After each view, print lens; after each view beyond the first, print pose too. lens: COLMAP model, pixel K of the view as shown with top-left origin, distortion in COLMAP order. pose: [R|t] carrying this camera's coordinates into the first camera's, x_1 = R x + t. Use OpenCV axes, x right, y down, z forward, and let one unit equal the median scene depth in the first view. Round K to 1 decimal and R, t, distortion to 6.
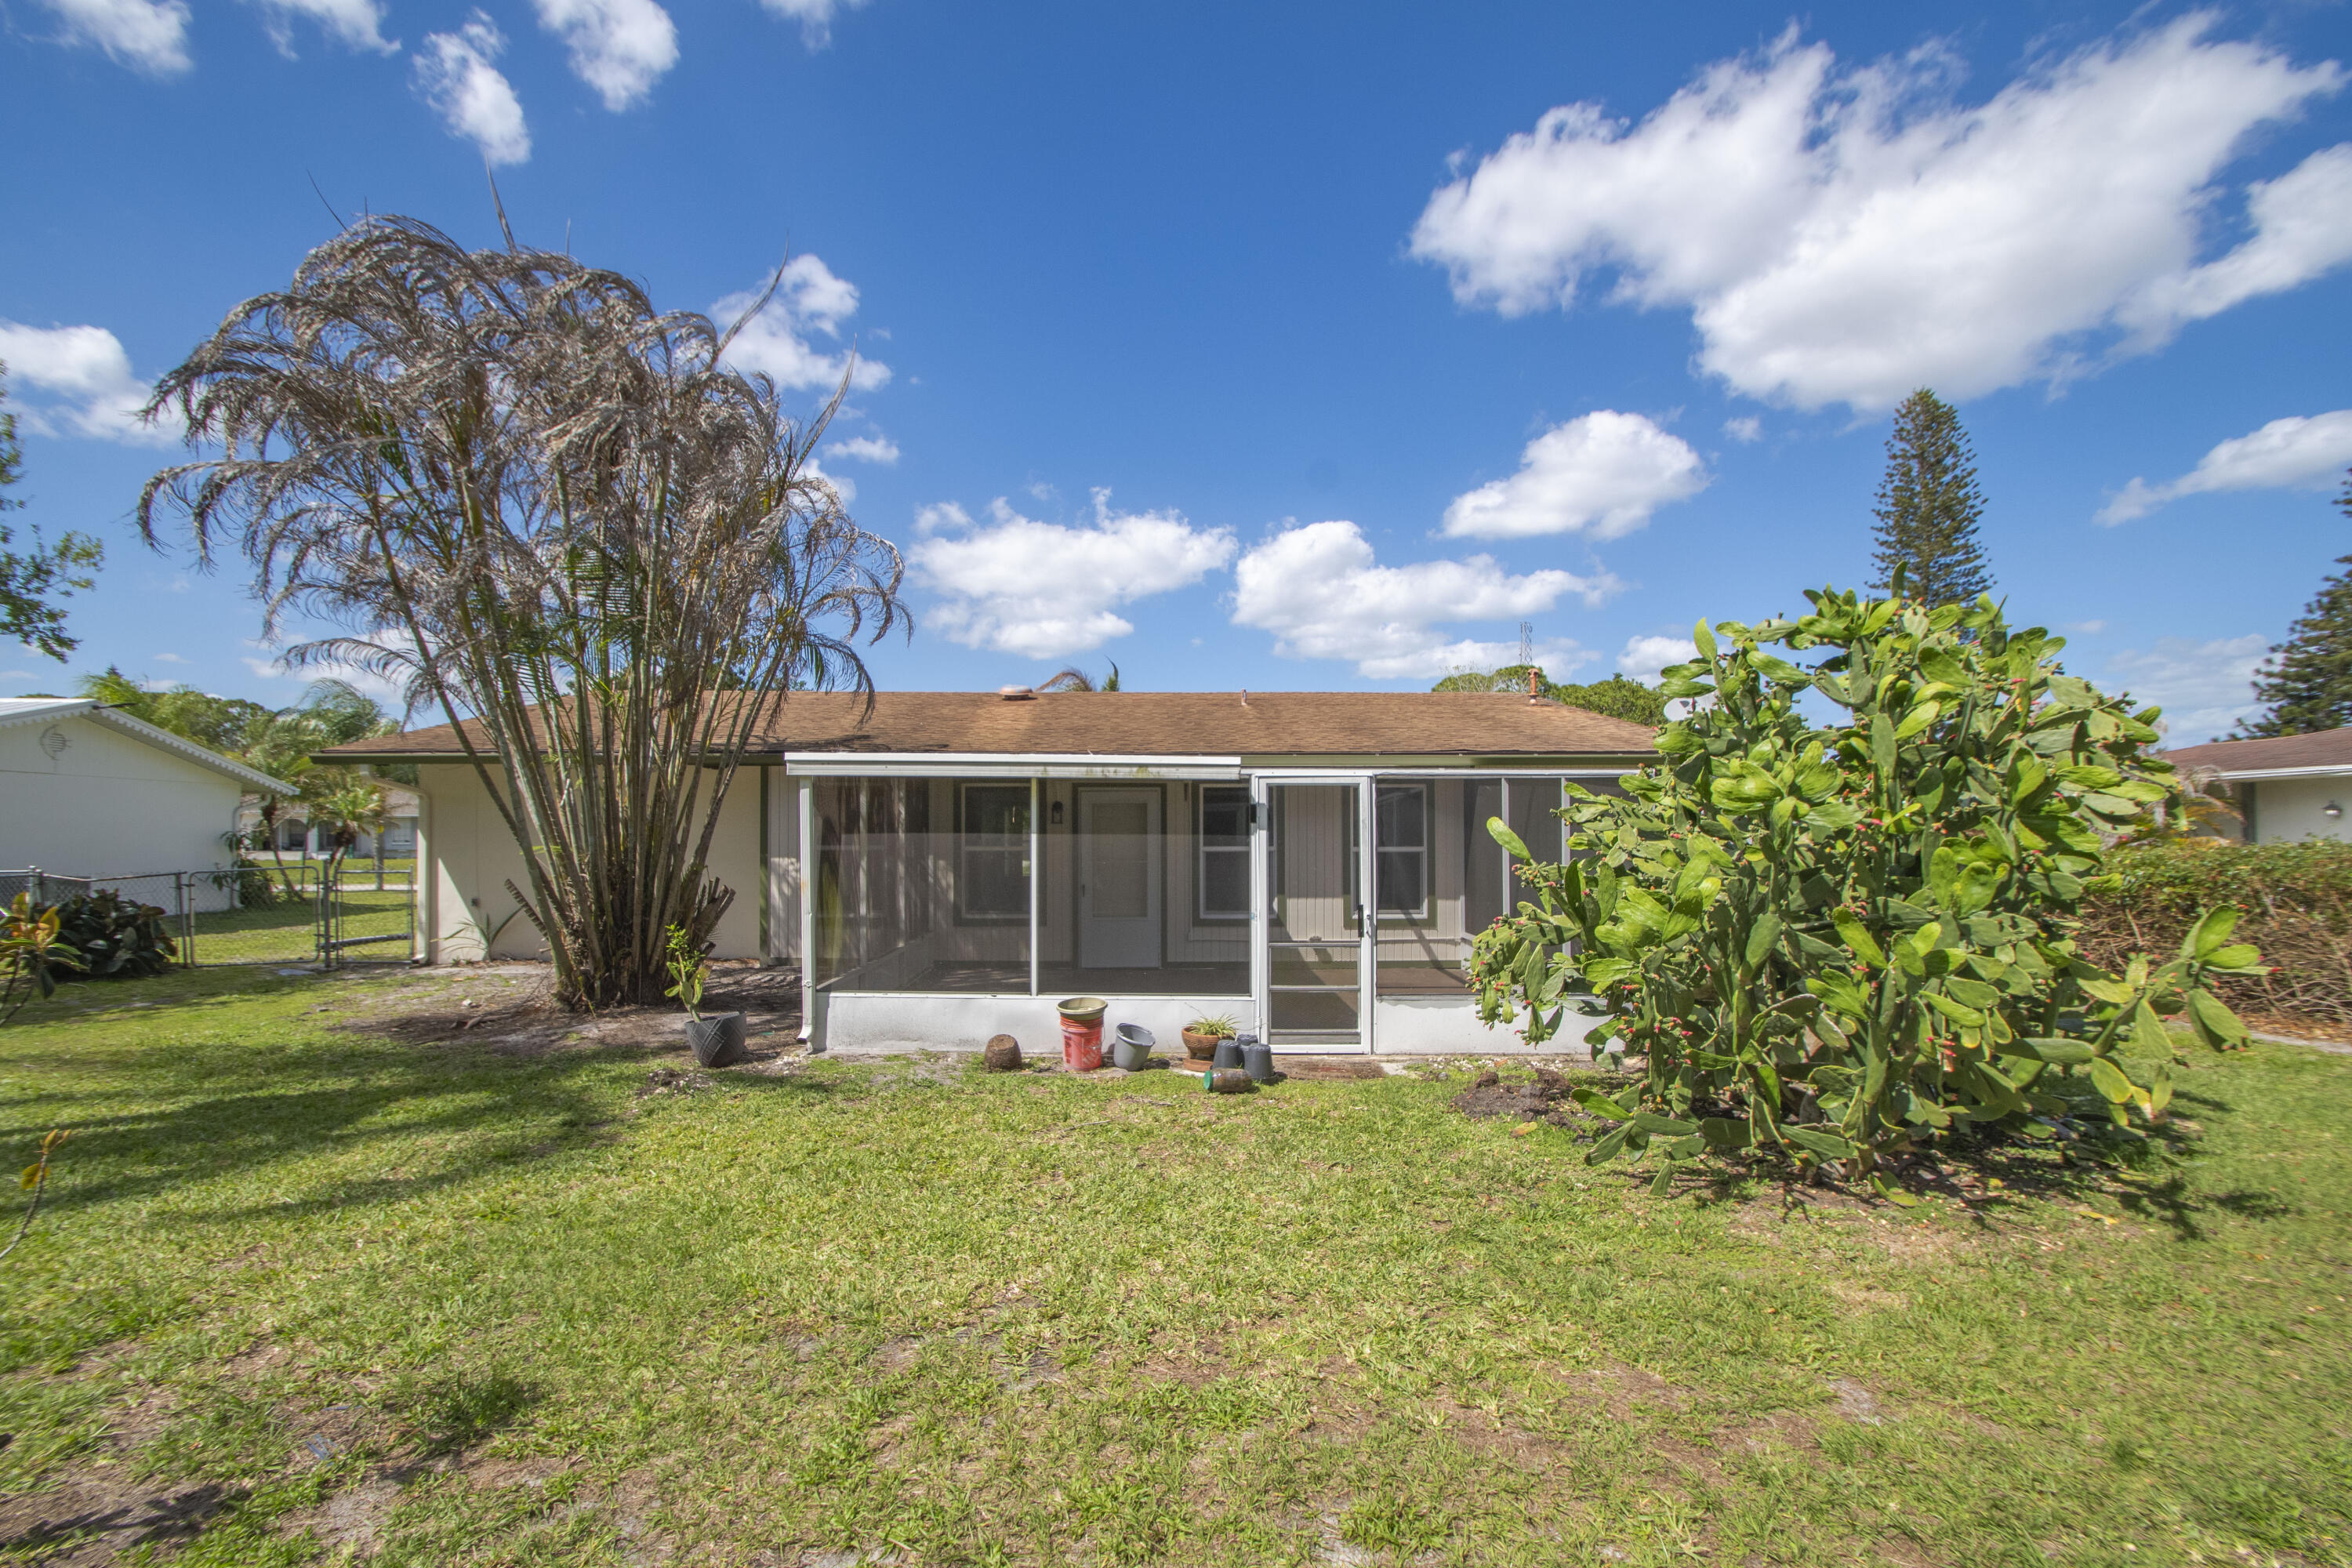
lens RADIAL K [[1035.8, 0, 1218.6], [0, 1035.8, 740.2], [0, 0, 1]] dist [-0.013597, -0.000568]
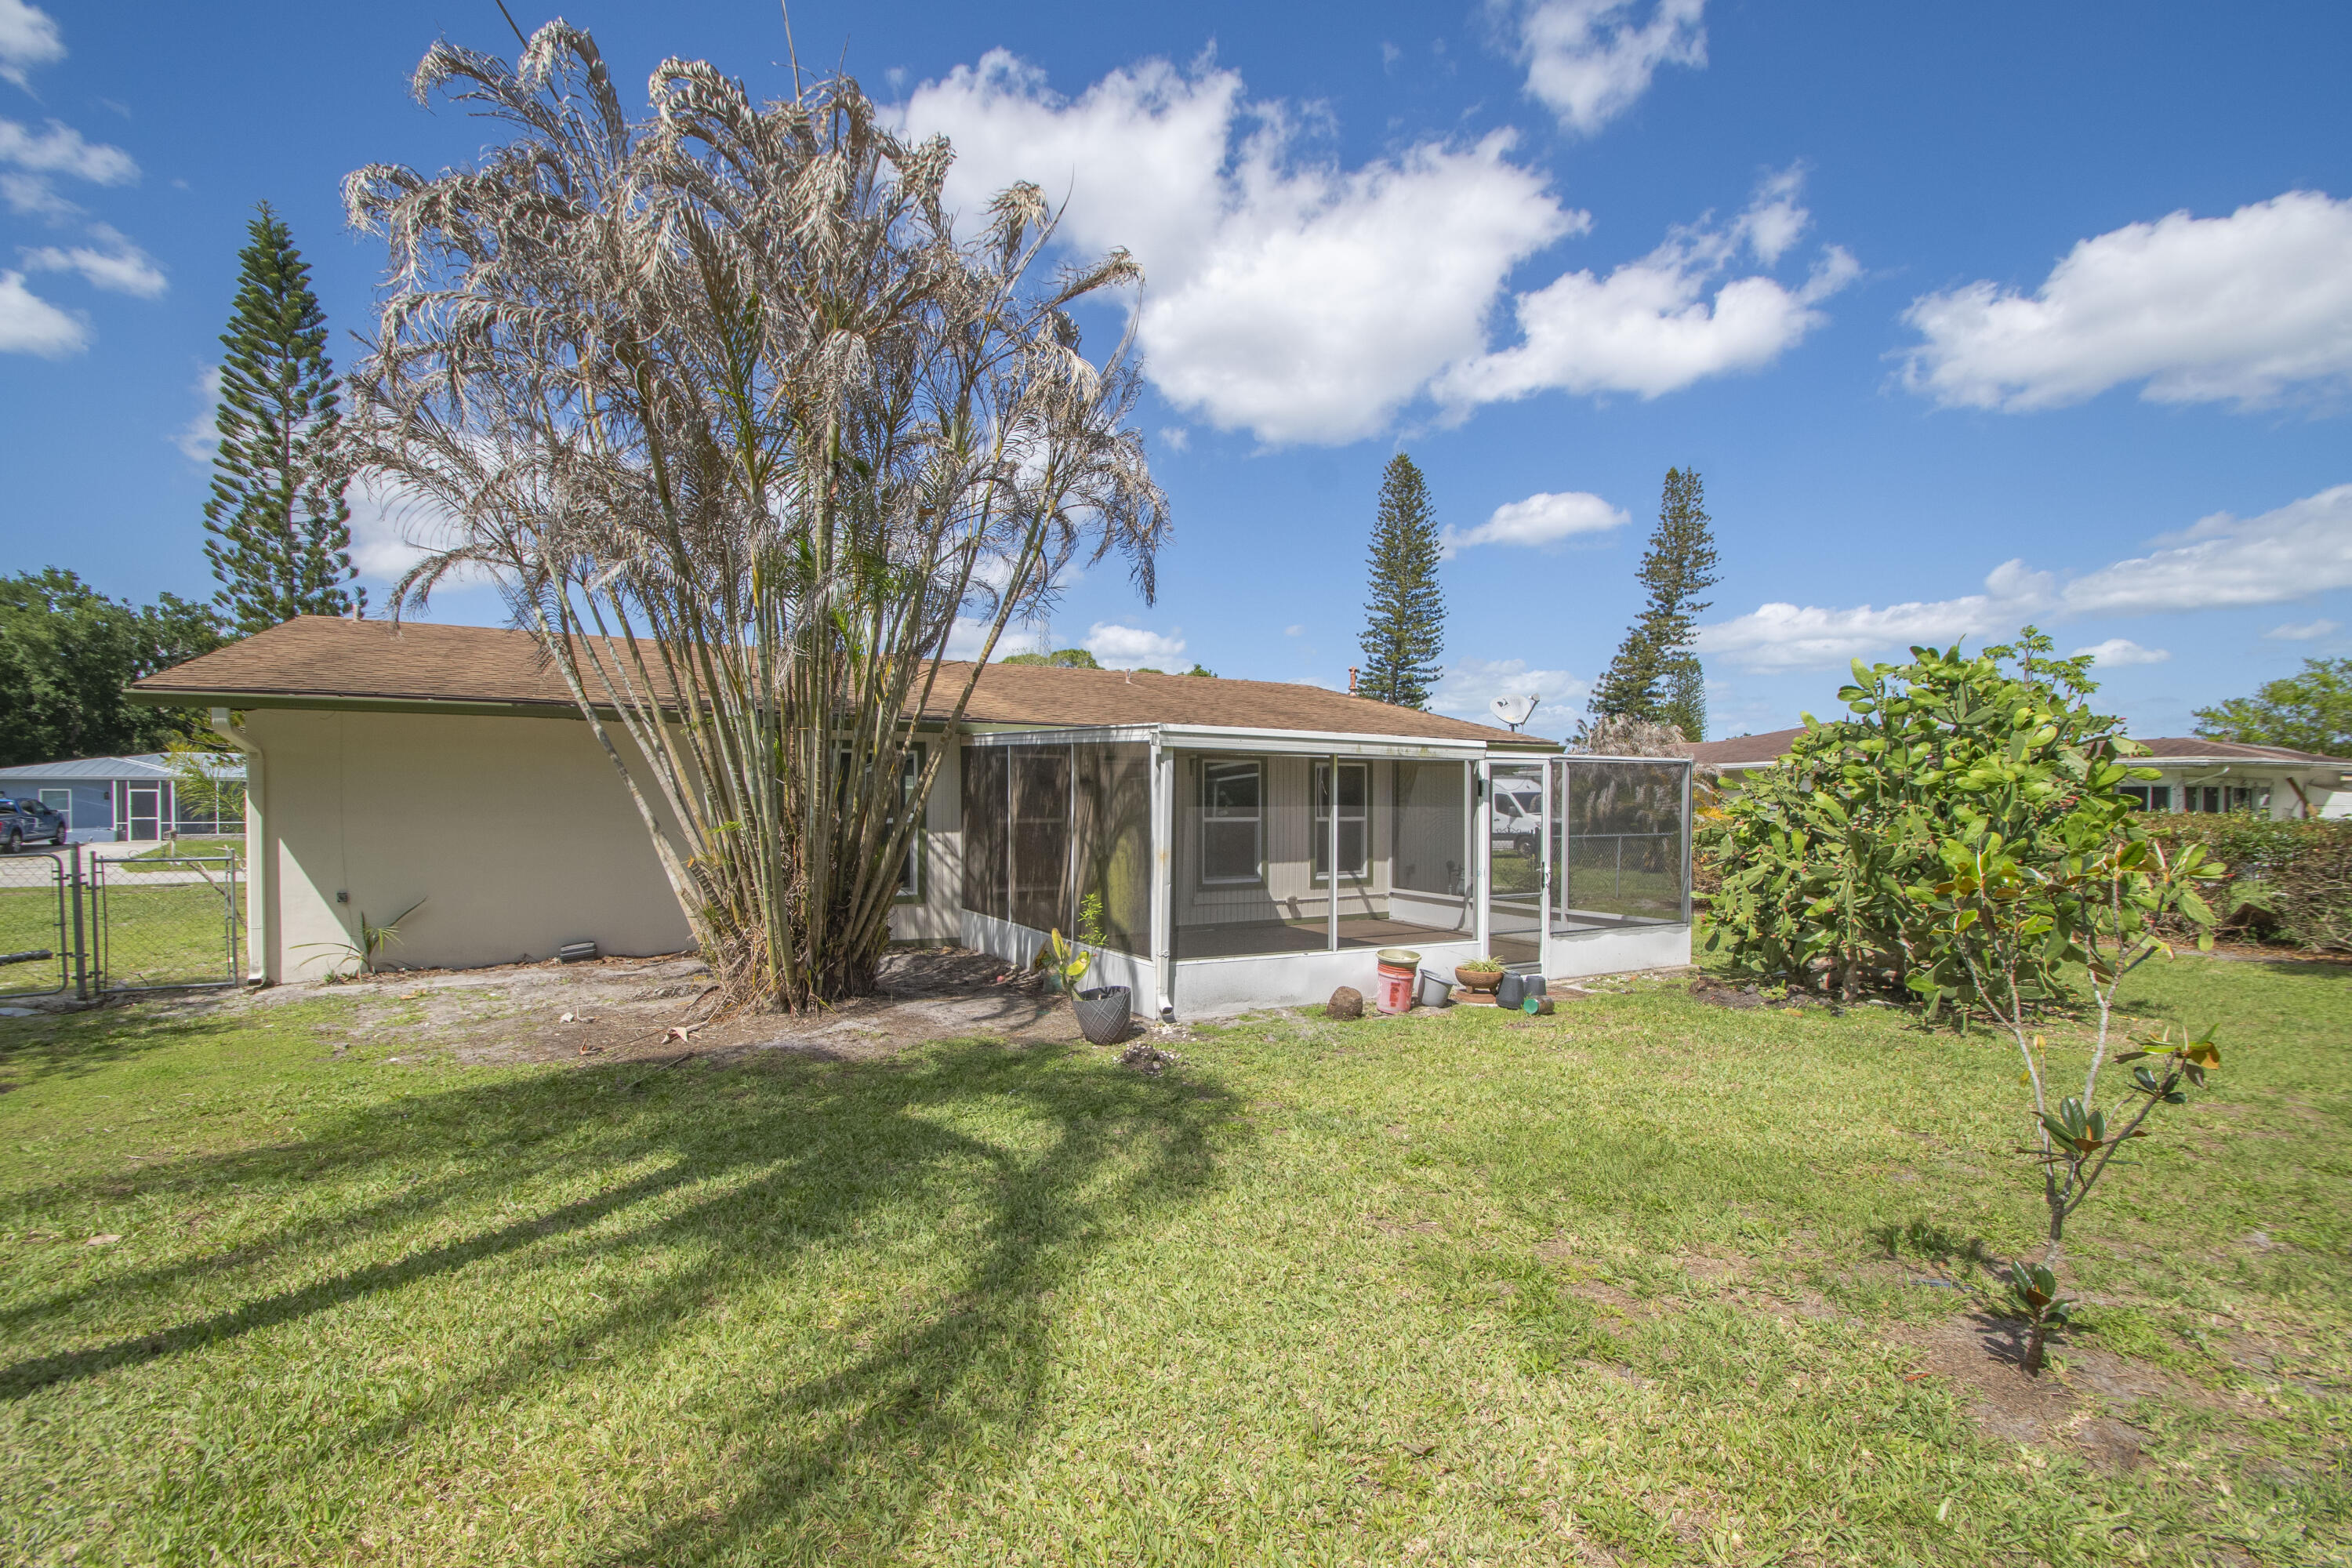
lens RADIAL K [[1057.3, 0, 1160.3], [0, 1057.3, 826.8], [0, 0, 1]] dist [-0.002008, -0.005530]
pose [[0.872392, -0.006070, 0.488768, -0.581530], [-0.047903, 0.994048, 0.097847, 0.009412], [-0.486453, -0.108775, 0.866909, 0.087008]]
